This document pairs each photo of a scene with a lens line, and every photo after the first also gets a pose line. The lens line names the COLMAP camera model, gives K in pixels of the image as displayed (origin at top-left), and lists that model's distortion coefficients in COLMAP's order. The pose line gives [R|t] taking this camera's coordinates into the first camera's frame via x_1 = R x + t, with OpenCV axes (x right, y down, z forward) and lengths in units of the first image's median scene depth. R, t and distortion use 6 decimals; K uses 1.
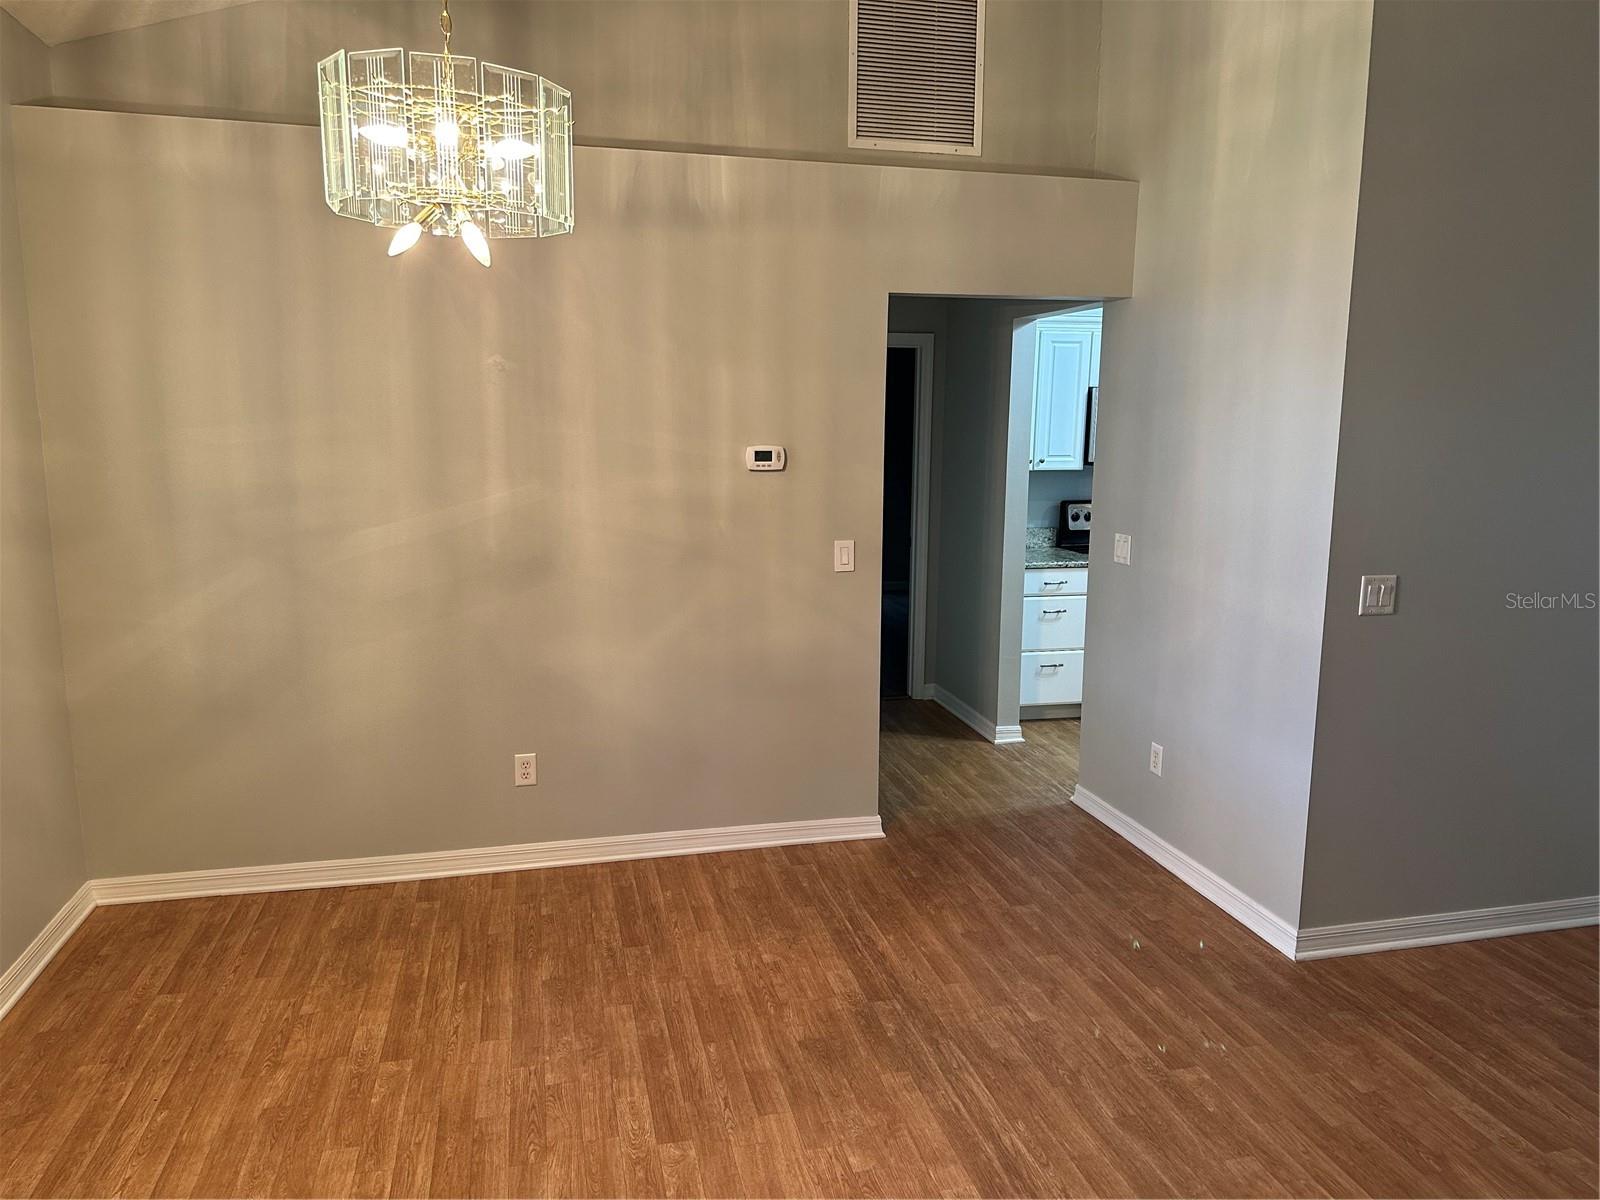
lens RADIAL K [[1138.6, 0, 805.4], [0, 1138.6, 596.6], [0, 0, 1]] dist [0.026029, -0.029818]
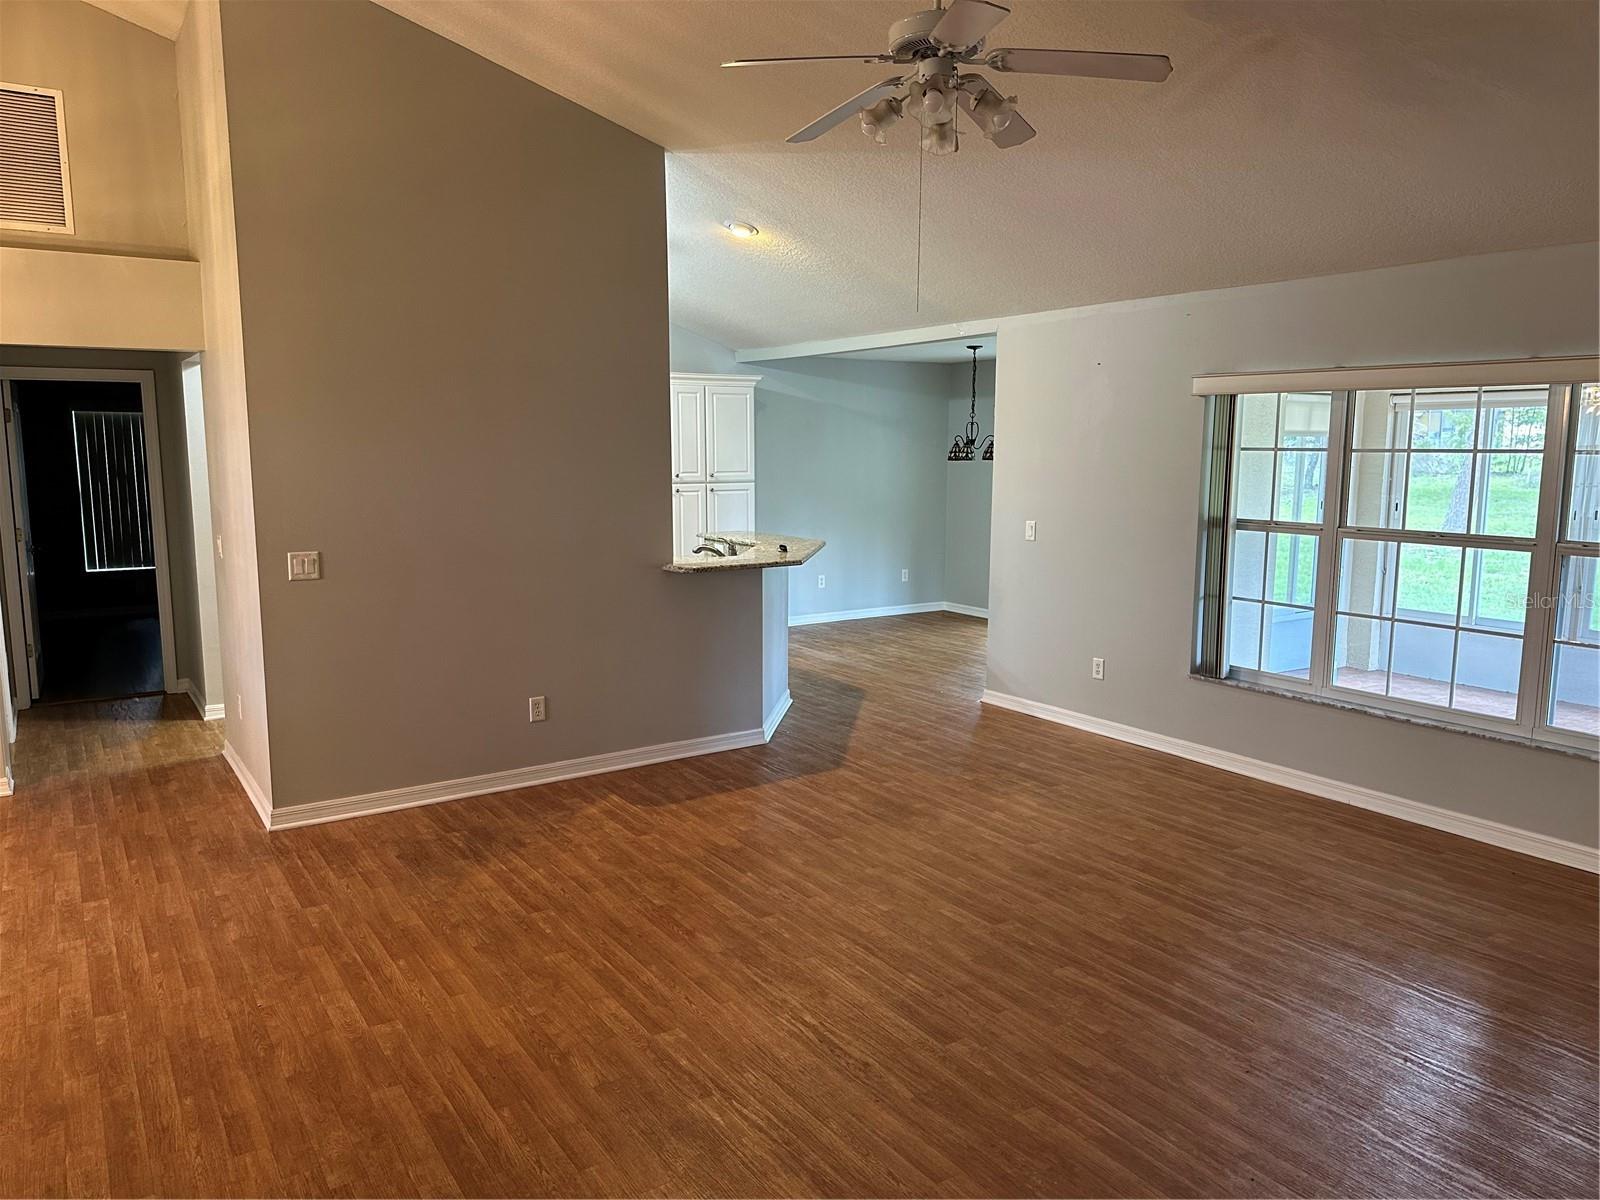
lens RADIAL K [[1138.6, 0, 793.8], [0, 1138.6, 599.8], [0, 0, 1]] dist [0.026029, -0.029818]
pose [[0.942517, -0.054268, 0.329722, 0.119342], [0.061966, 0.997995, -0.012874, 0.019227], [-0.328363, 0.032565, 0.943990, -0.107750]]
